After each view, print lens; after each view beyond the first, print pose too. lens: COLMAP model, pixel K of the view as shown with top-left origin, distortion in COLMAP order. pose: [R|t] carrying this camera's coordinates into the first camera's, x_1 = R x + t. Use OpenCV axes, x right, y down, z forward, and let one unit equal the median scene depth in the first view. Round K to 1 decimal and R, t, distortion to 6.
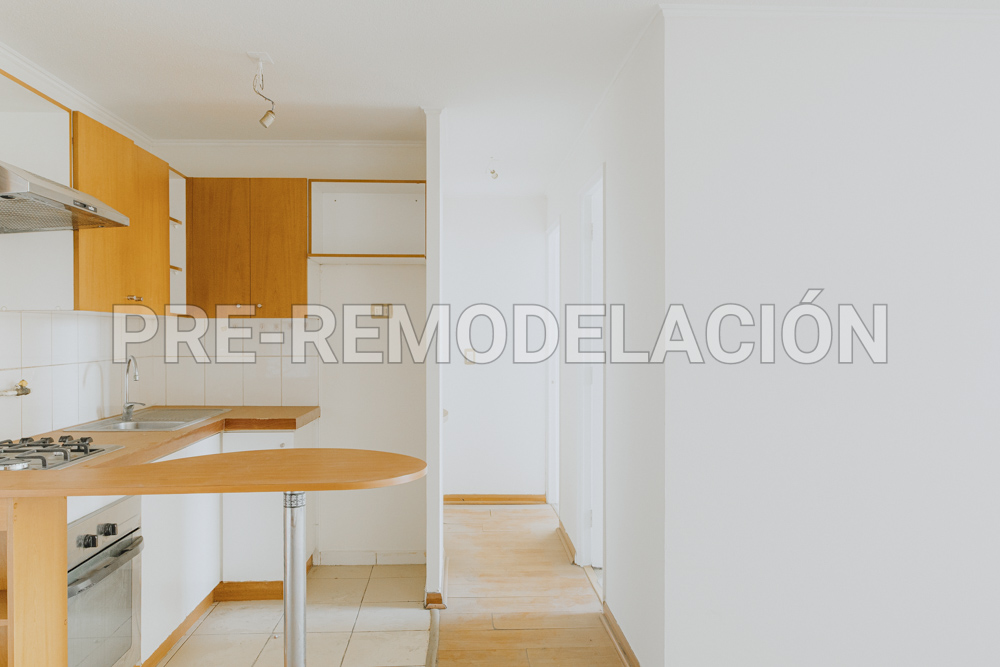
lens RADIAL K [[721.5, 0, 496.9], [0, 721.5, 328.4], [0, 0, 1]] dist [-0.000601, -0.000882]
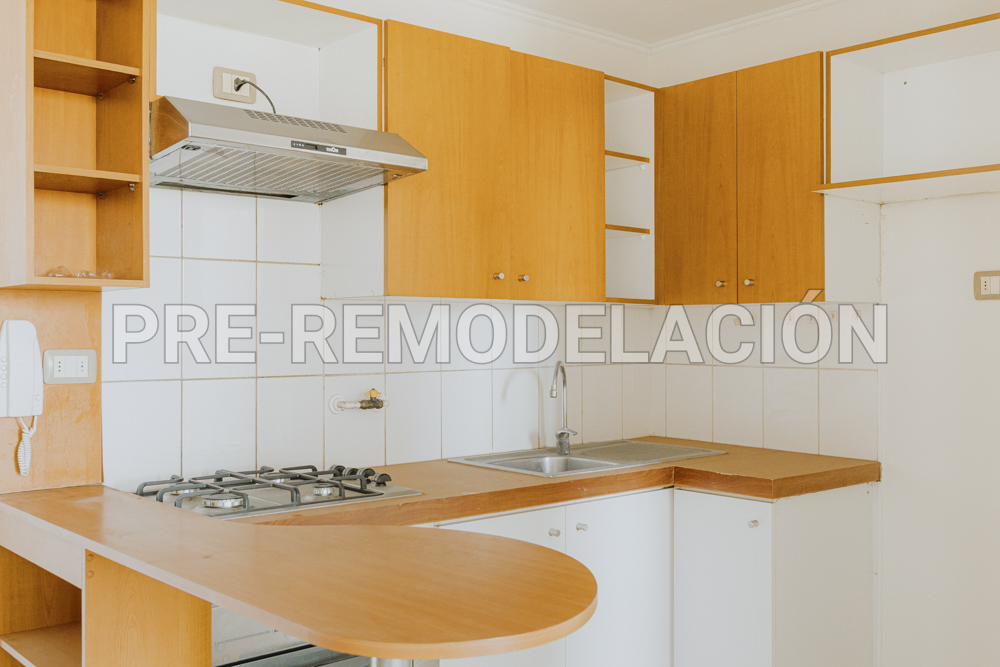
lens RADIAL K [[1016.5, 0, 498.2], [0, 1016.5, 323.2], [0, 0, 1]] dist [0.000125, -0.000778]
pose [[0.621355, -0.003601, -0.783521, 0.212447], [0.002204, 0.999994, -0.002847, 0.003997], [0.783526, 0.000042, 0.621359, 0.342028]]
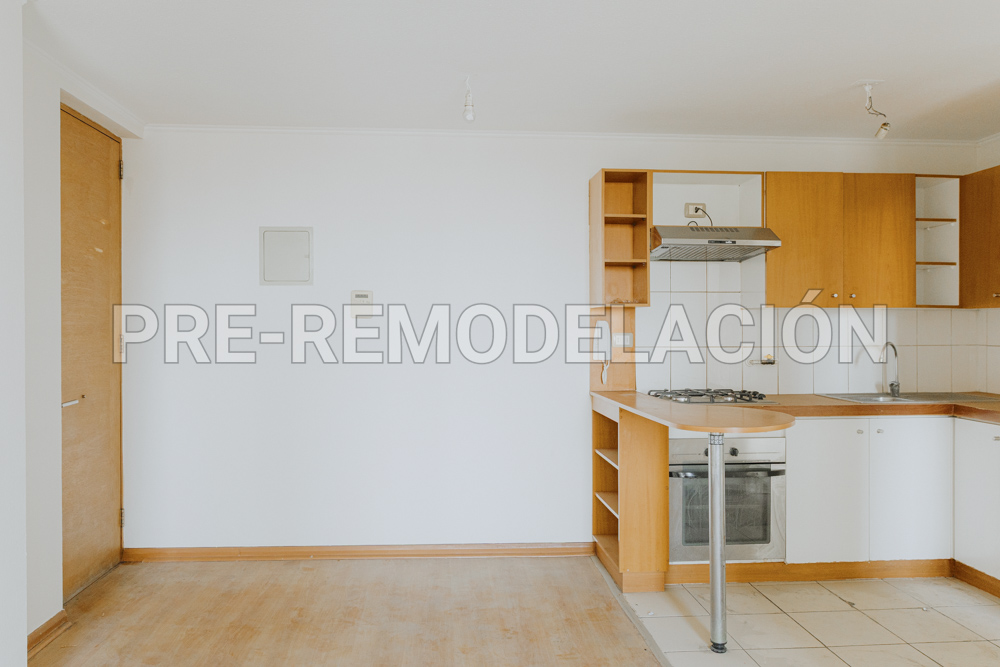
lens RADIAL K [[721.5, 0, 496.9], [0, 721.5, 328.4], [0, 0, 1]] dist [-0.000601, -0.000882]
pose [[0.034120, 0.003683, -0.999411, 0.649573], [0.006471, 0.999971, 0.003906, 0.006041], [0.999397, -0.006600, 0.034095, 0.301330]]
